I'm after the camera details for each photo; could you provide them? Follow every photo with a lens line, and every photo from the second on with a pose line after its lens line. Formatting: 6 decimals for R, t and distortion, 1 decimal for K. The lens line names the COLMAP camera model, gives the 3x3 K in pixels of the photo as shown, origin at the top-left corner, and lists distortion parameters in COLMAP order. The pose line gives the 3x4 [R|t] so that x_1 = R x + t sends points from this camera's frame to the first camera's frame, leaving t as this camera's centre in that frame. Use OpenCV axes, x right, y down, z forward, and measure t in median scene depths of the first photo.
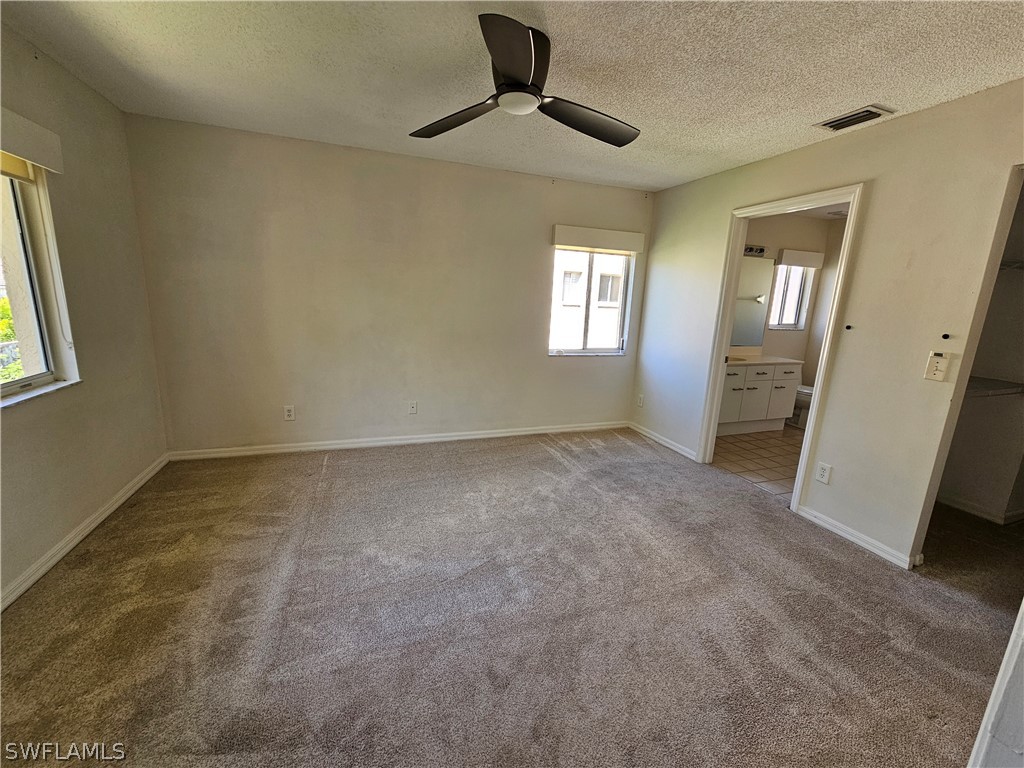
lens RADIAL K [[419.1, 0, 509.8], [0, 419.1, 380.5], [0, 0, 1]] dist [-0.003475, 0.000612]
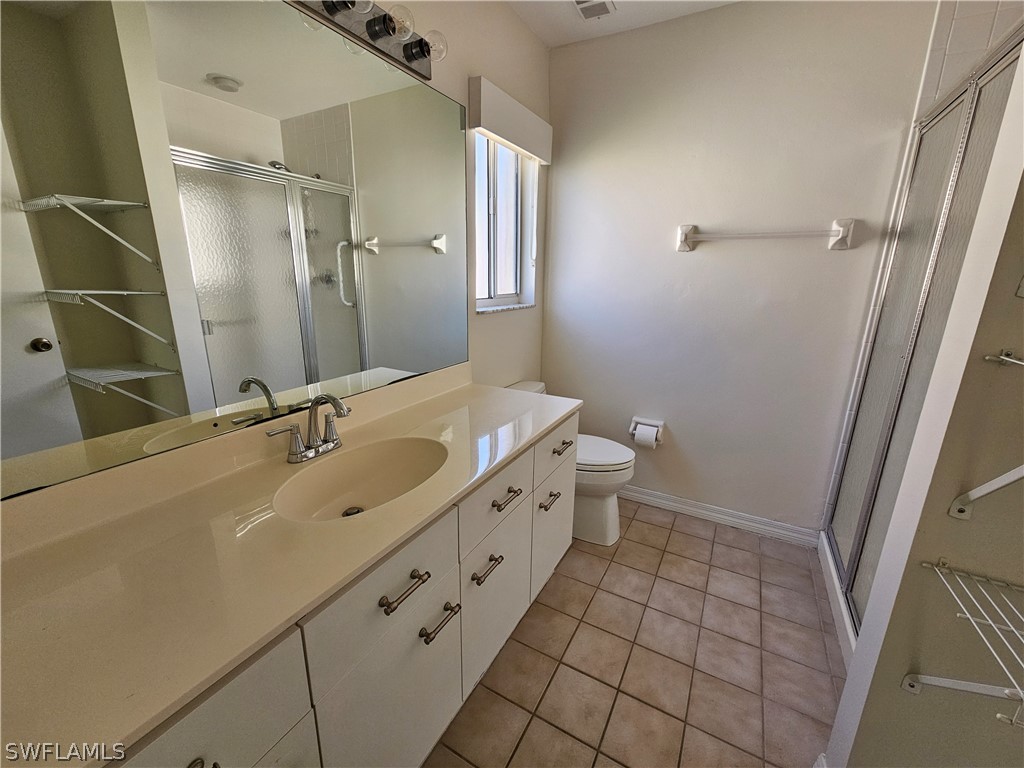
lens RADIAL K [[419.1, 0, 509.8], [0, 419.1, 380.5], [0, 0, 1]] dist [-0.003475, 0.000612]
pose [[0.754127, -0.202459, 0.624742, 0.382528], [0.160324, 0.979267, 0.123822, -0.102995], [-0.636858, 0.006784, 0.770951, 0.671496]]
